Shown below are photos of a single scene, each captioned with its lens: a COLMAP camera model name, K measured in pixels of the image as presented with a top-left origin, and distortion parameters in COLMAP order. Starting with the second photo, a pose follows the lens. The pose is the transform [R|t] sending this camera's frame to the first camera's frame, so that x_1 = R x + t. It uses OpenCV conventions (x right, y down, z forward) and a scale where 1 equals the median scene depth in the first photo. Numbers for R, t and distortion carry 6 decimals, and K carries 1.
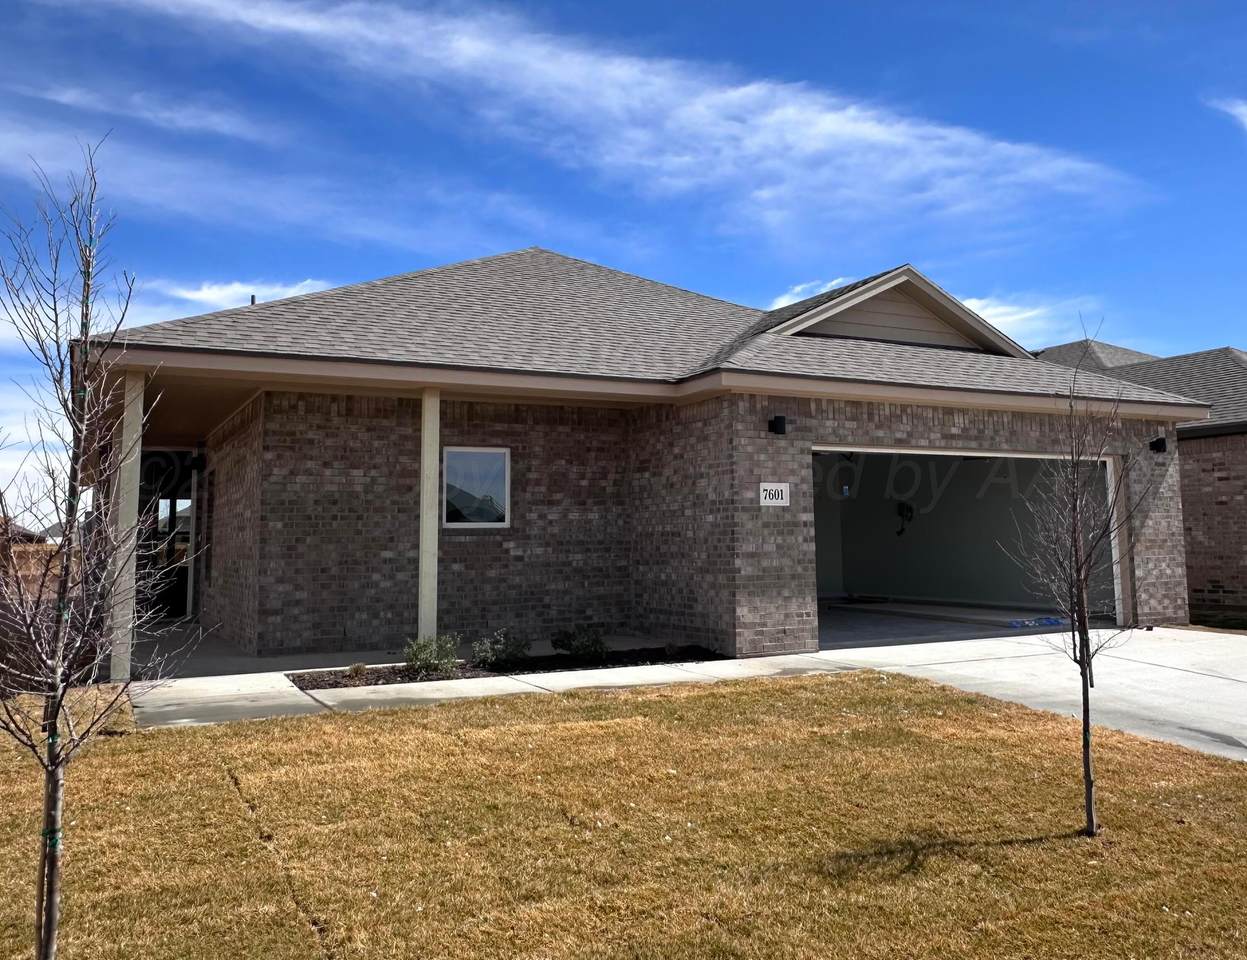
lens RADIAL K [[1056.7, 0, 624.6], [0, 1056.7, 398.7], [0, 0, 1]] dist [-0.081405, 0.155526]
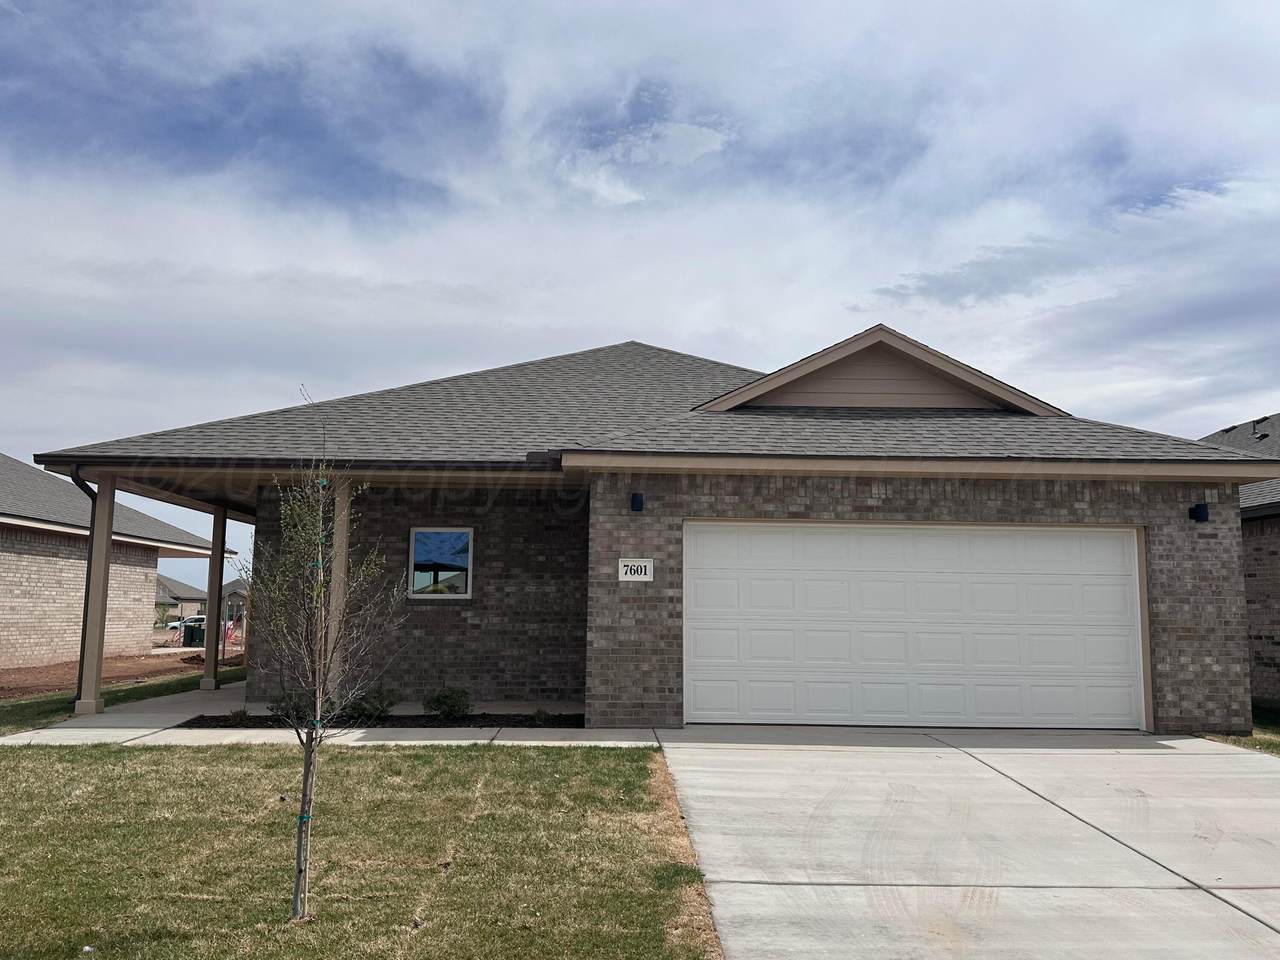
lens RADIAL K [[986.5, 0, 640.0], [0, 986.5, 480.0], [0, 0, 1]] dist [0.036682, -0.001080]
pose [[0.905260, -0.035700, -0.423354, 0.503401], [0.036750, 0.999308, -0.005685, 0.008228], [0.423265, -0.010412, 0.905946, 0.122827]]
